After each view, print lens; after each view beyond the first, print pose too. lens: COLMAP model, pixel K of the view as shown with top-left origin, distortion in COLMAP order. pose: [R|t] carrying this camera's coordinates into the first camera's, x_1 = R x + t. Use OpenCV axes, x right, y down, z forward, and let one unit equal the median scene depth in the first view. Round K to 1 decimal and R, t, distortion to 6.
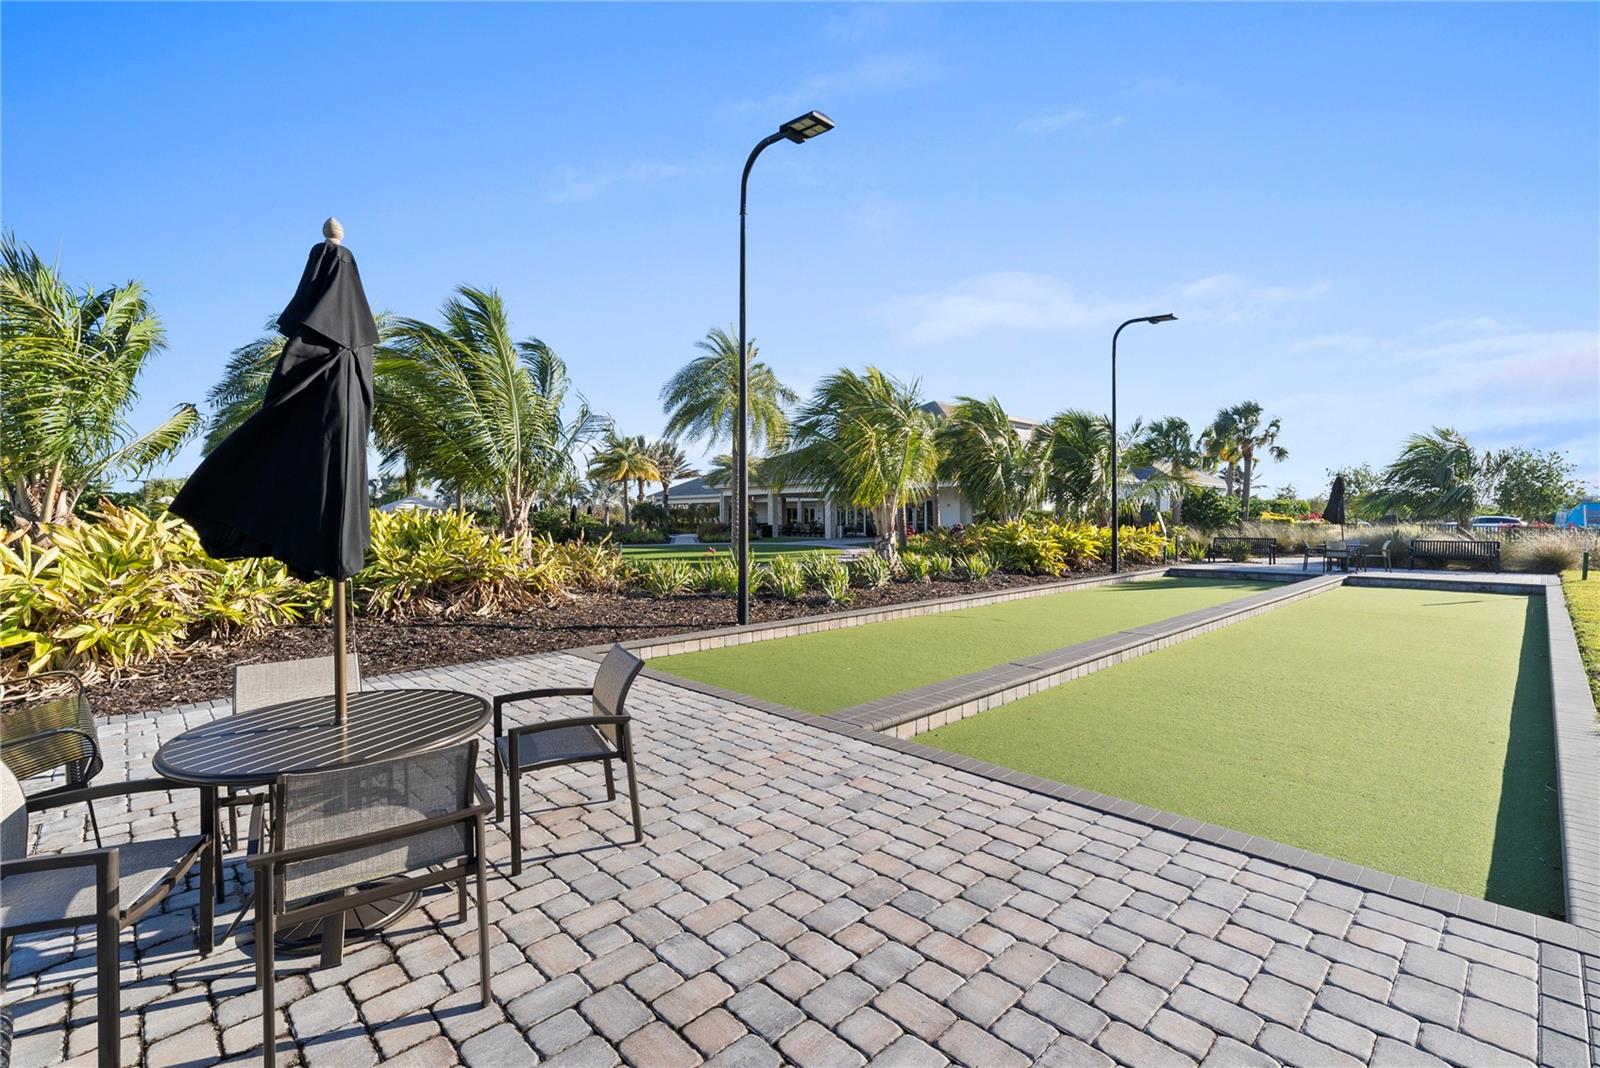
lens RADIAL K [[711.5, 0, 801.9], [0, 711.5, 532.1], [0, 0, 1]] dist [-0.000100, -0.000040]
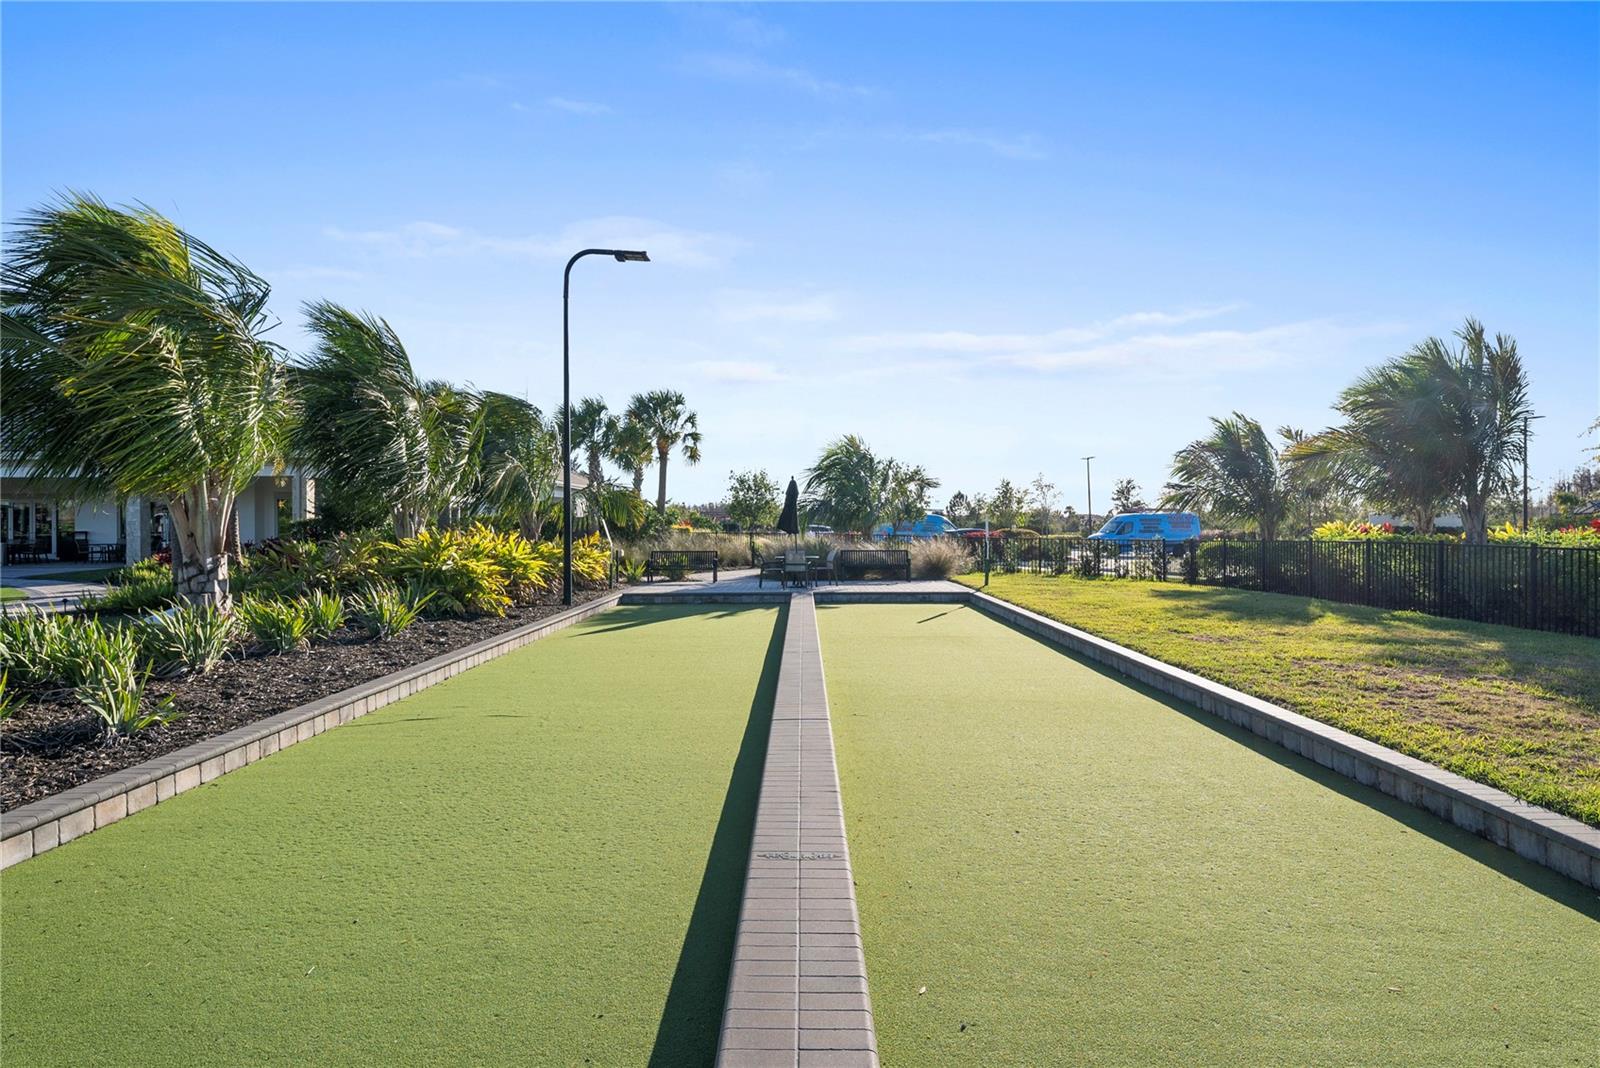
lens RADIAL K [[893.6, 0, 803.2], [0, 893.6, 518.1], [0, 0, 1]] dist [0.006807, 0.000959]
pose [[0.691207, 0.006114, 0.722631, -0.037031], [0.015133, 0.999622, -0.022932, -0.004888], [-0.722498, 0.026787, 0.690853, 0.230515]]
